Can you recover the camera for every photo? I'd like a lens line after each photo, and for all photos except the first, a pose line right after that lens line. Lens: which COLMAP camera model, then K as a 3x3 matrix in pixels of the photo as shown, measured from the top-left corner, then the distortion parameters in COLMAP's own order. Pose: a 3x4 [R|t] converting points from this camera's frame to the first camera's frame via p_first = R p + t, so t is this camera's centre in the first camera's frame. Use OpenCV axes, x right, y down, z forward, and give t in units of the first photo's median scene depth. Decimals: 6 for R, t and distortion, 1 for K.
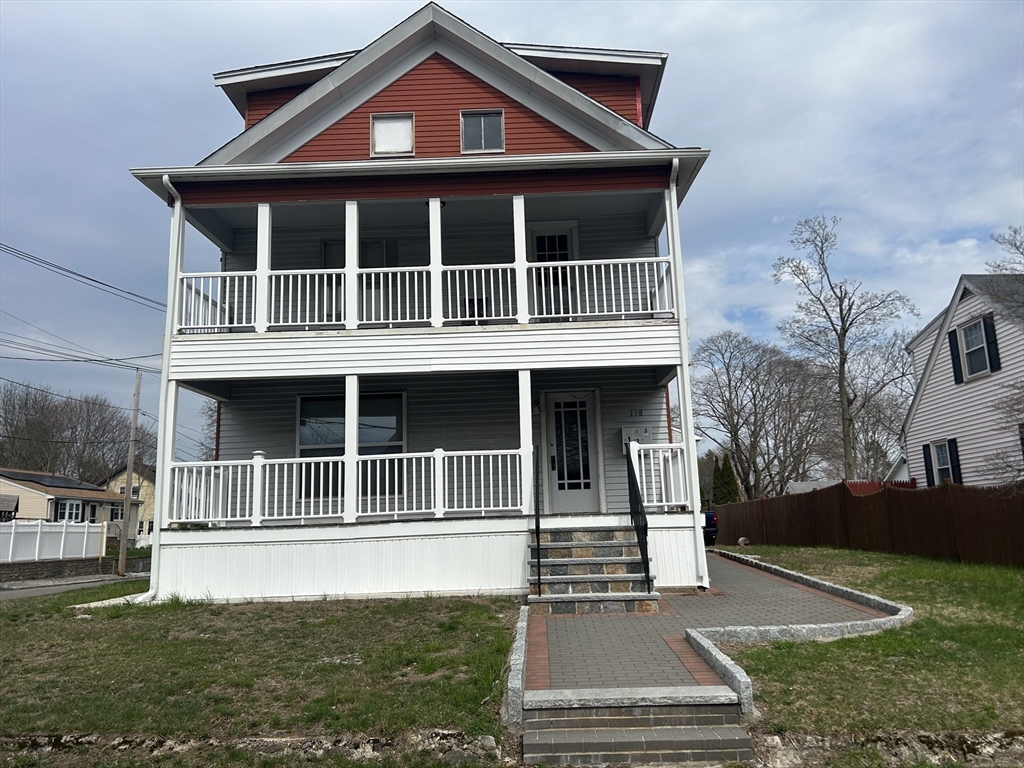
lens RADIAL K [[767.3, 0, 515.1], [0, 767.3, 392.5], [0, 0, 1]] dist [-0.013689, -0.010828]
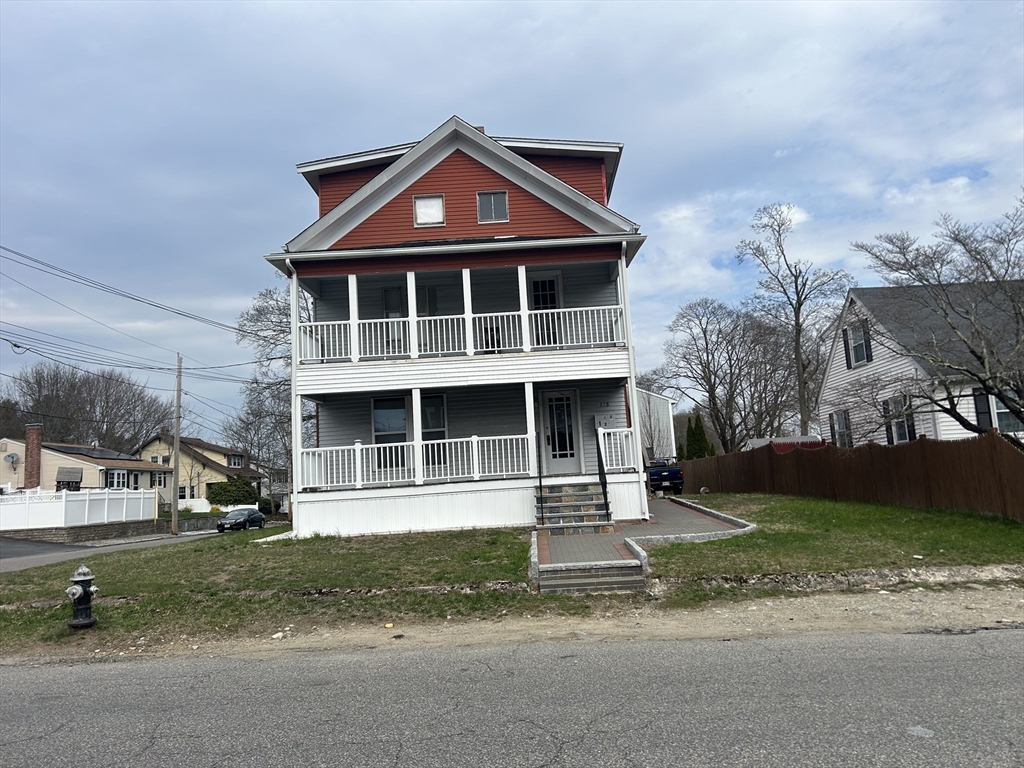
lens RADIAL K [[767.3, 0, 511.2], [0, 767.3, 374.3], [0, 0, 1]] dist [-0.013689, -0.010828]
pose [[0.999662, -0.025192, 0.006472, -0.031254], [0.024963, 0.999133, 0.033323, -0.095115], [-0.007306, -0.033150, 0.999424, -0.518612]]
